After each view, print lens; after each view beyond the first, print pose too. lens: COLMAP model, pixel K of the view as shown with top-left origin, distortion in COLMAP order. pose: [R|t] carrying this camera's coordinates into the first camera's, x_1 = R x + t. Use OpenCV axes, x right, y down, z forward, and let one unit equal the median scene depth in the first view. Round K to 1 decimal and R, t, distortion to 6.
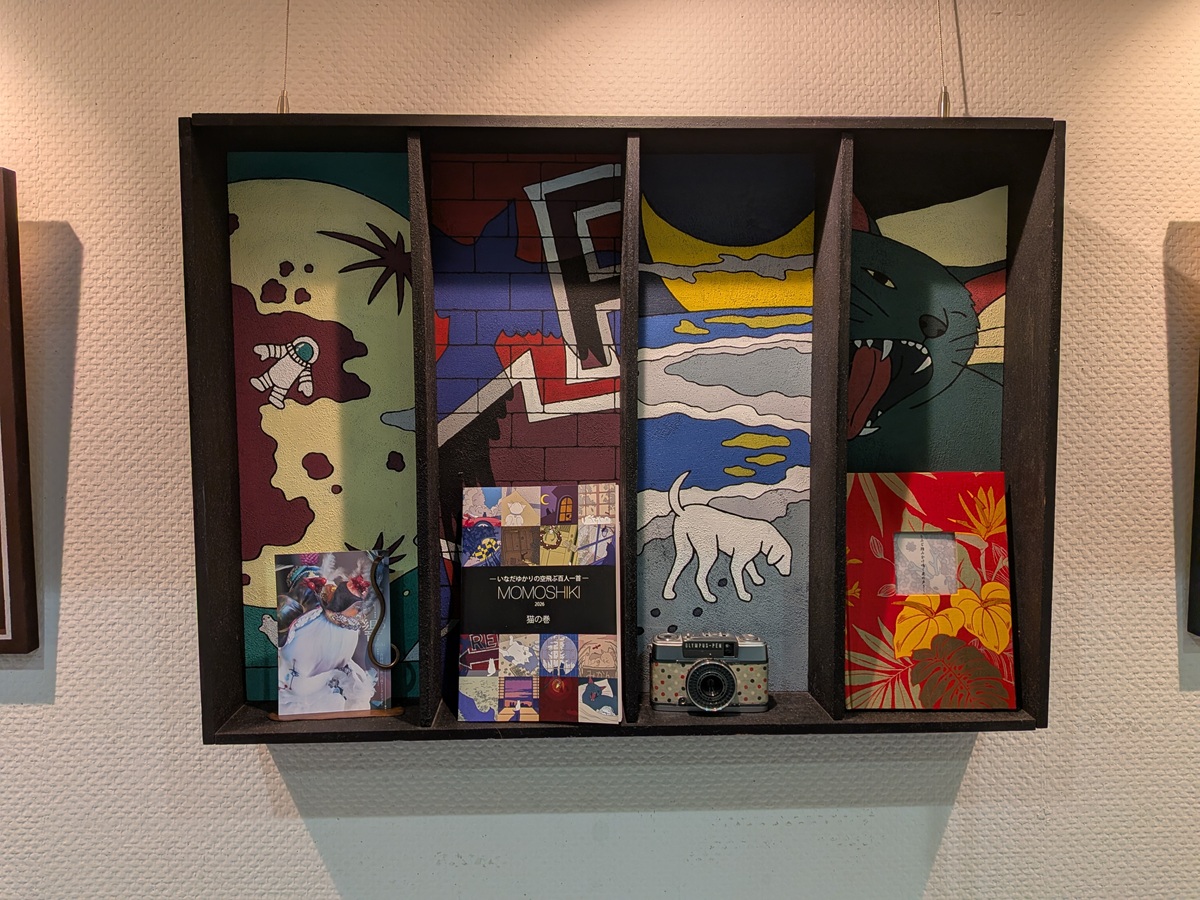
lens RADIAL K [[932.0, 0, 600.0], [0, 932.0, 450.0], [0, 0, 1]] dist [0.096259, -0.179109]
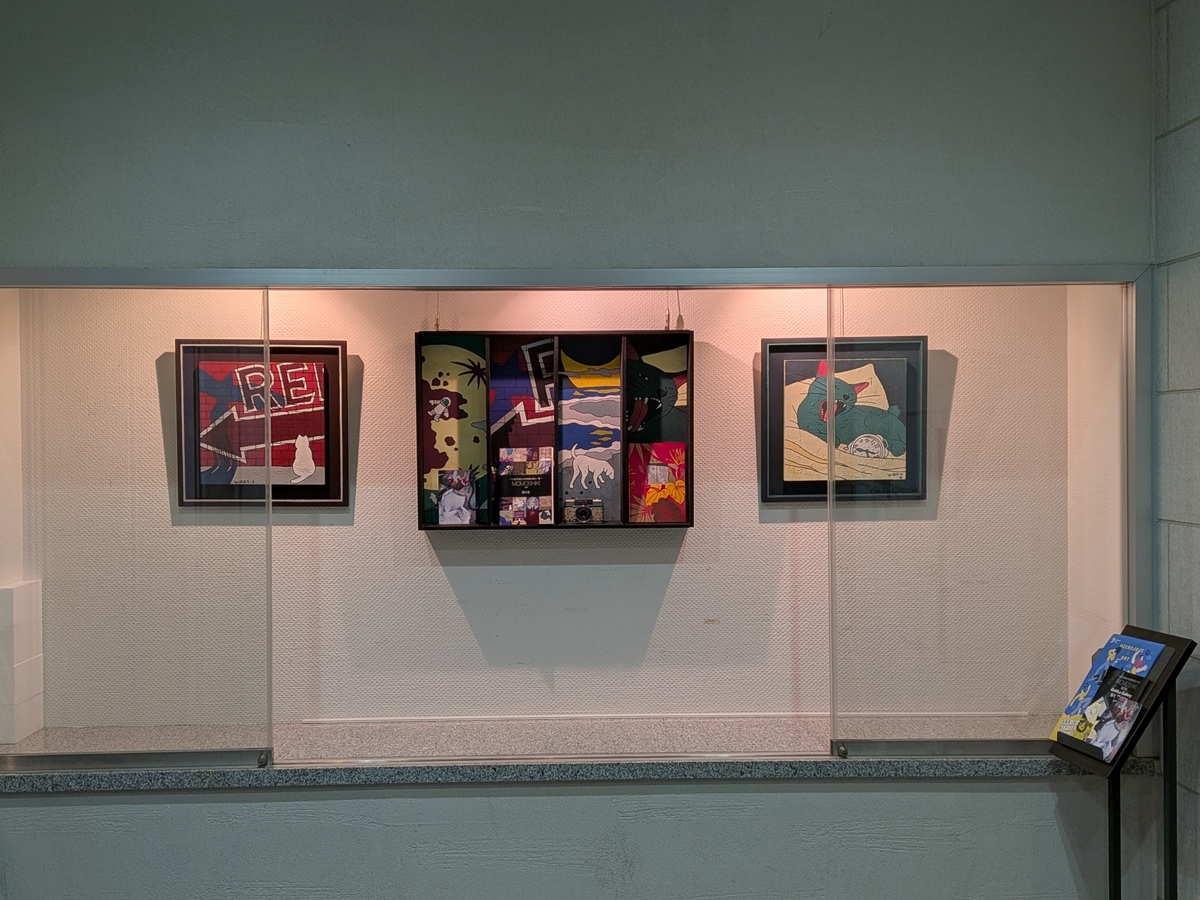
lens RADIAL K [[932.0, 0, 600.0], [0, 932.0, 450.0], [0, 0, 1]] dist [0.096259, -0.179109]
pose [[0.999606, -0.001280, 0.028052, 0.084506], [0.001105, 0.999980, 0.006227, 0.026911], [-0.028059, -0.006194, 0.999587, -1.921796]]
